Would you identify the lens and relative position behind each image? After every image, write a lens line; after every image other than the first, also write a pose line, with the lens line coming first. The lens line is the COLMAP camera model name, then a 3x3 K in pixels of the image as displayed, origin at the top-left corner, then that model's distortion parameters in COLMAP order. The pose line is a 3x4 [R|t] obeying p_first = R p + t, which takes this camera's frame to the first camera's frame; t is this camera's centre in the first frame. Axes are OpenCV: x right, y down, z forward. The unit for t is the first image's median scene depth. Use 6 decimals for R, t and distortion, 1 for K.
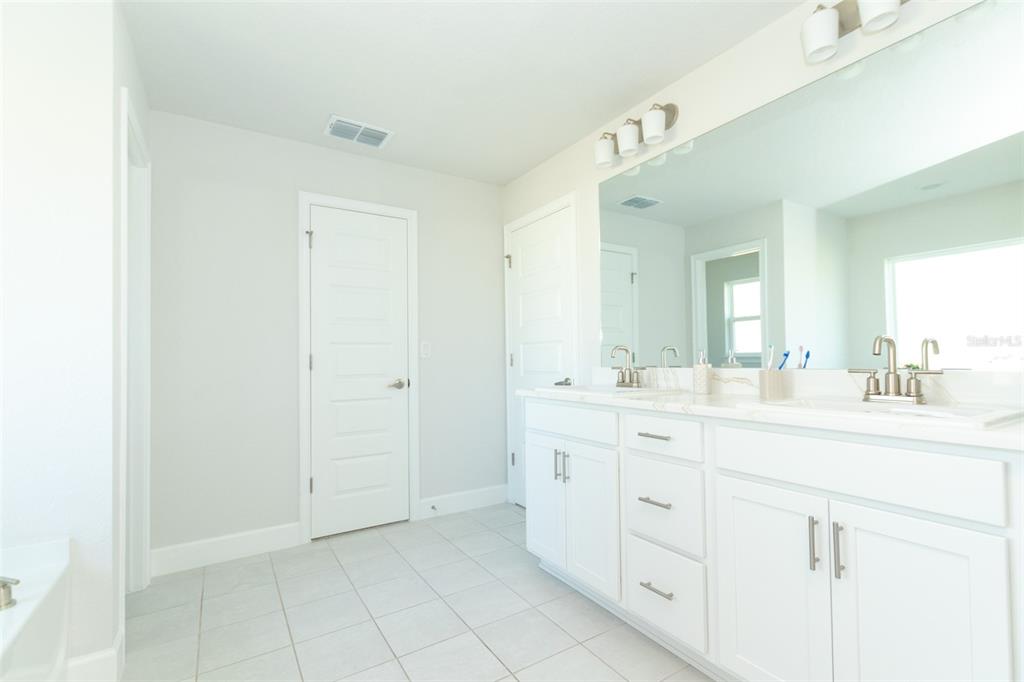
lens RADIAL K [[467.9, 0, 512.1], [0, 467.9, 342.5], [0, 0, 1]] dist [-0.001939, -0.000419]
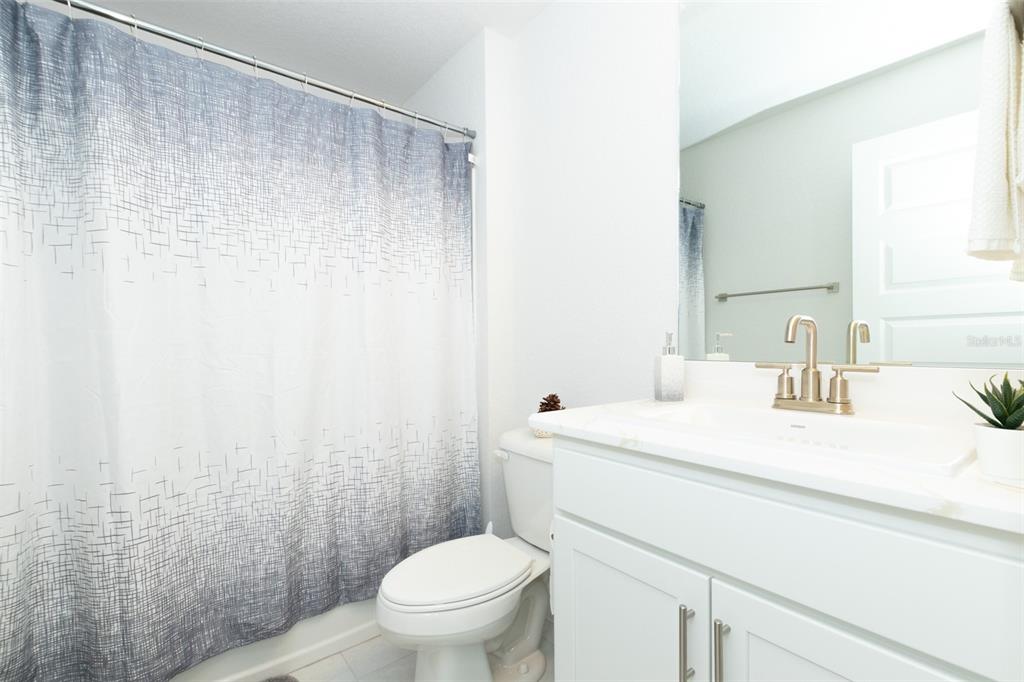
lens RADIAL K [[467.9, 0, 513.7], [0, 467.9, 338.4], [0, 0, 1]] dist [-0.001939, -0.000419]
pose [[0.993691, 0.002749, 0.112116, 0.157700], [-0.006222, 0.999511, 0.030632, 0.000053], [-0.111977, -0.031136, 0.993223, 0.191777]]
